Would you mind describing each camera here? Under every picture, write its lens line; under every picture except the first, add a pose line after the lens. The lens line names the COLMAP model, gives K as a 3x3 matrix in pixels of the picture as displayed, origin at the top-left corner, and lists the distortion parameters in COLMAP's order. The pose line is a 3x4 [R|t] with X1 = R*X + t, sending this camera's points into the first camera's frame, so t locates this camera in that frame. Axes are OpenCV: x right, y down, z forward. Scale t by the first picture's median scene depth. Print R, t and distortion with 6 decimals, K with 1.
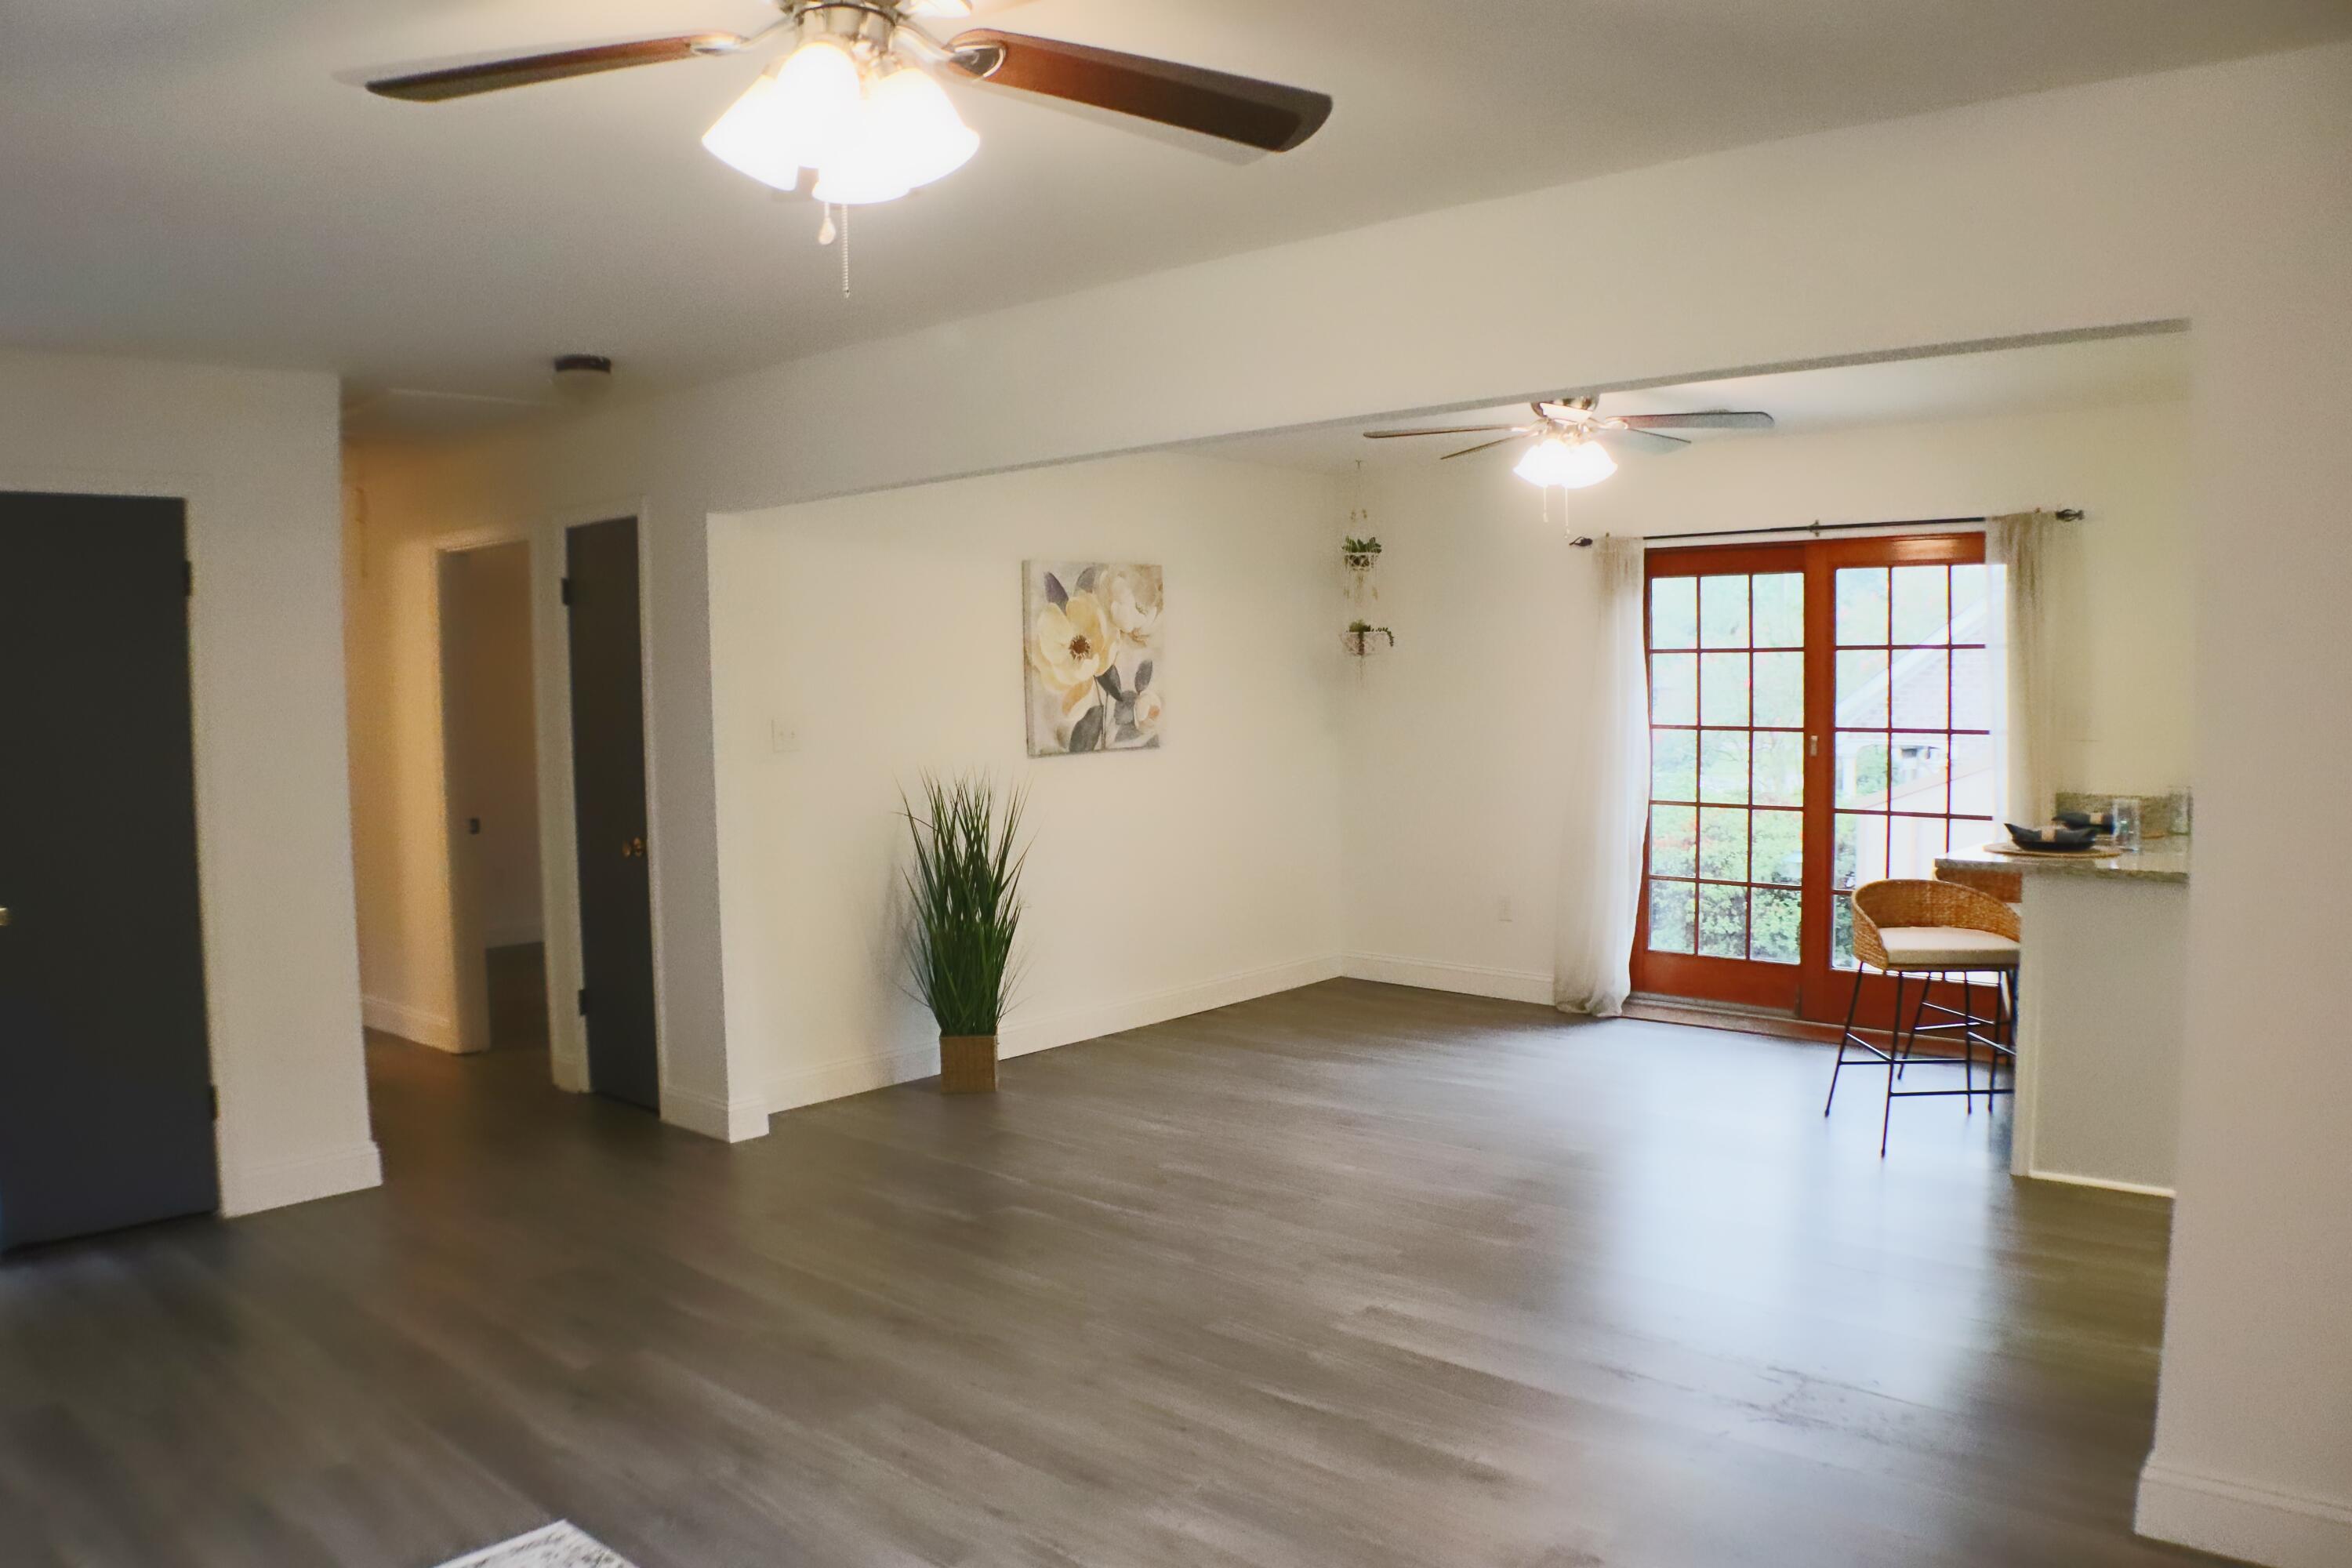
lens RADIAL K [[1726.7, 0, 1176.0], [0, 1726.7, 784.0], [0, 0, 1]] dist [-0.161859, 0.036565]
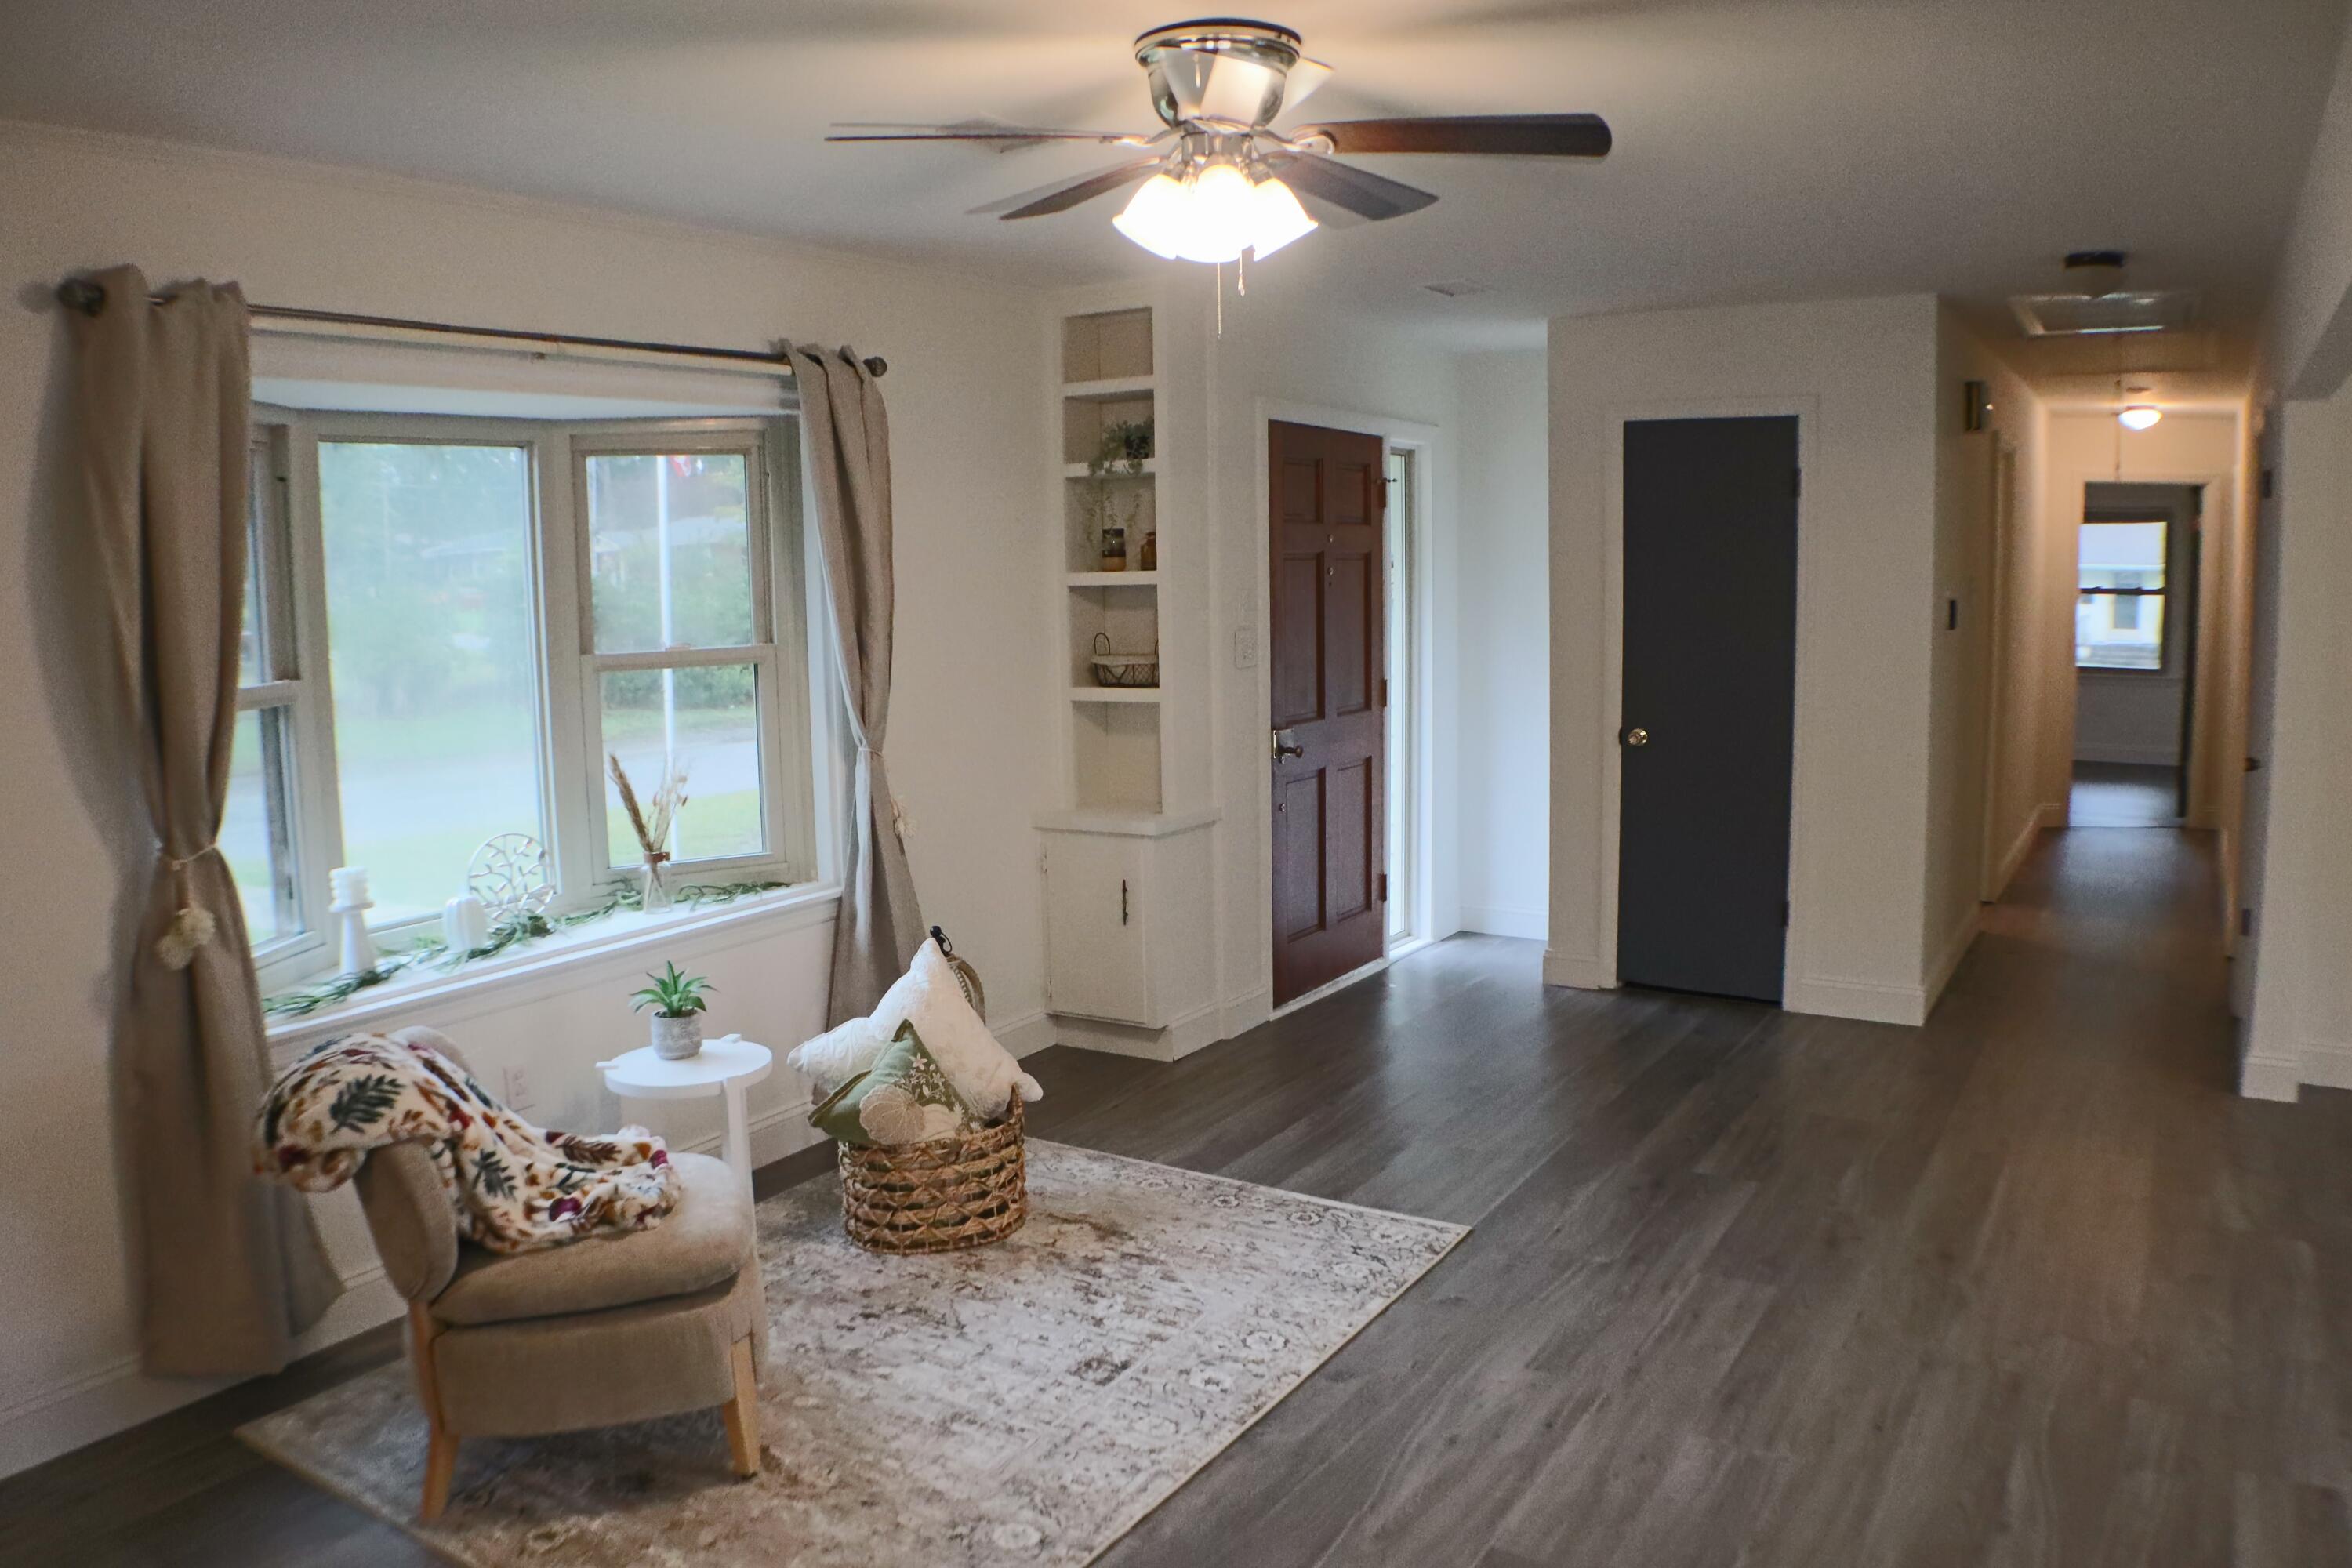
lens RADIAL K [[1726.7, 0, 1176.0], [0, 1726.7, 784.0], [0, 0, 1]] dist [-0.161859, 0.036565]
pose [[0.173906, 0.148059, -0.973568, 0.637394], [-0.061954, 0.988319, 0.139235, -0.057009], [0.982812, 0.036102, 0.181047, 0.374470]]
